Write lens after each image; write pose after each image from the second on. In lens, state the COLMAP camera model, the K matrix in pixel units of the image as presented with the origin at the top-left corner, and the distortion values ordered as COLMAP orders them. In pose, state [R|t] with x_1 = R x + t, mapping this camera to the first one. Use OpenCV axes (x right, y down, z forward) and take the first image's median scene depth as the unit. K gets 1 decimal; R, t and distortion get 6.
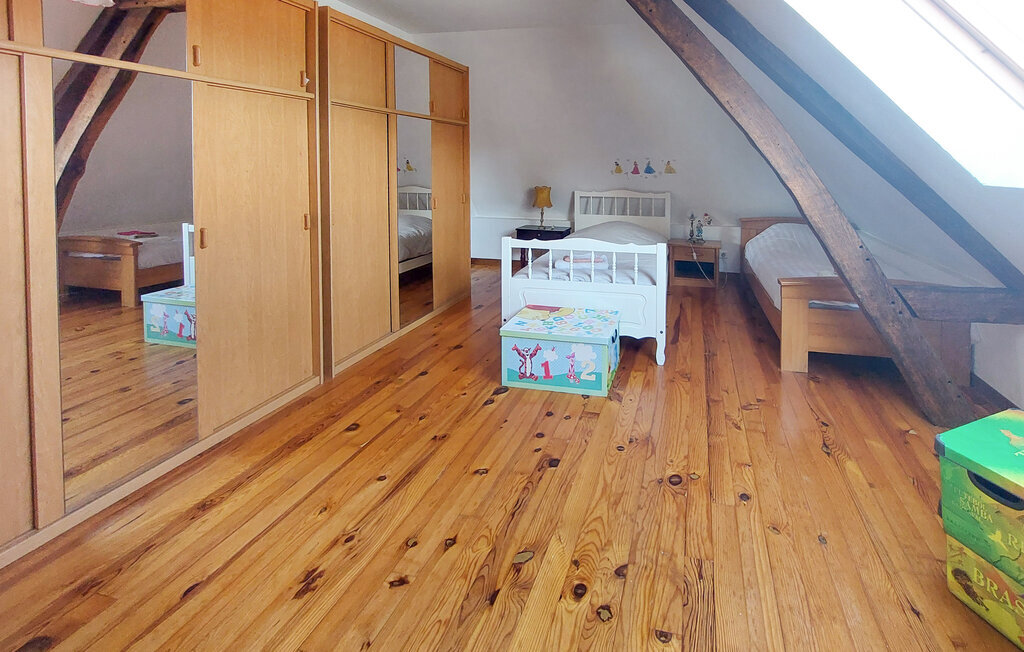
lens RADIAL K [[461.0, 0, 512.7], [0, 461.0, 193.5], [0, 0, 1]] dist [-0.004702, -0.000927]
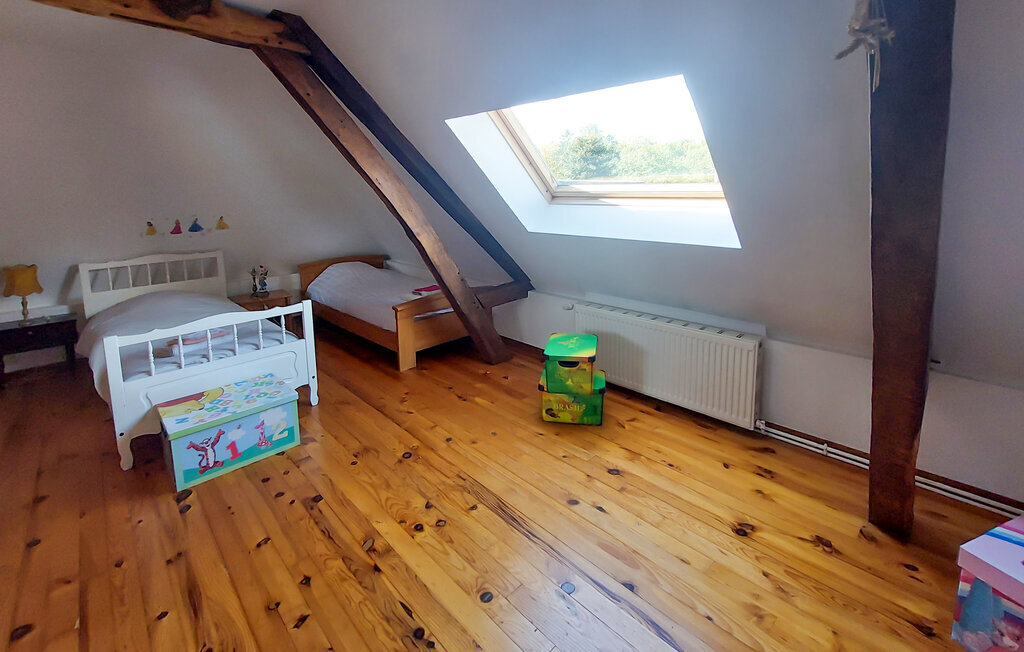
lens RADIAL K [[455.6, 0, 511.0], [0, 455.6, 302.4], [0, 0, 1]] dist [-0.004238, -0.001027]
pose [[0.556124, -0.224555, 0.800189, -0.391378], [0.107569, 0.974157, 0.198615, -0.073512], [-0.824109, -0.024379, 0.565907, -0.052103]]
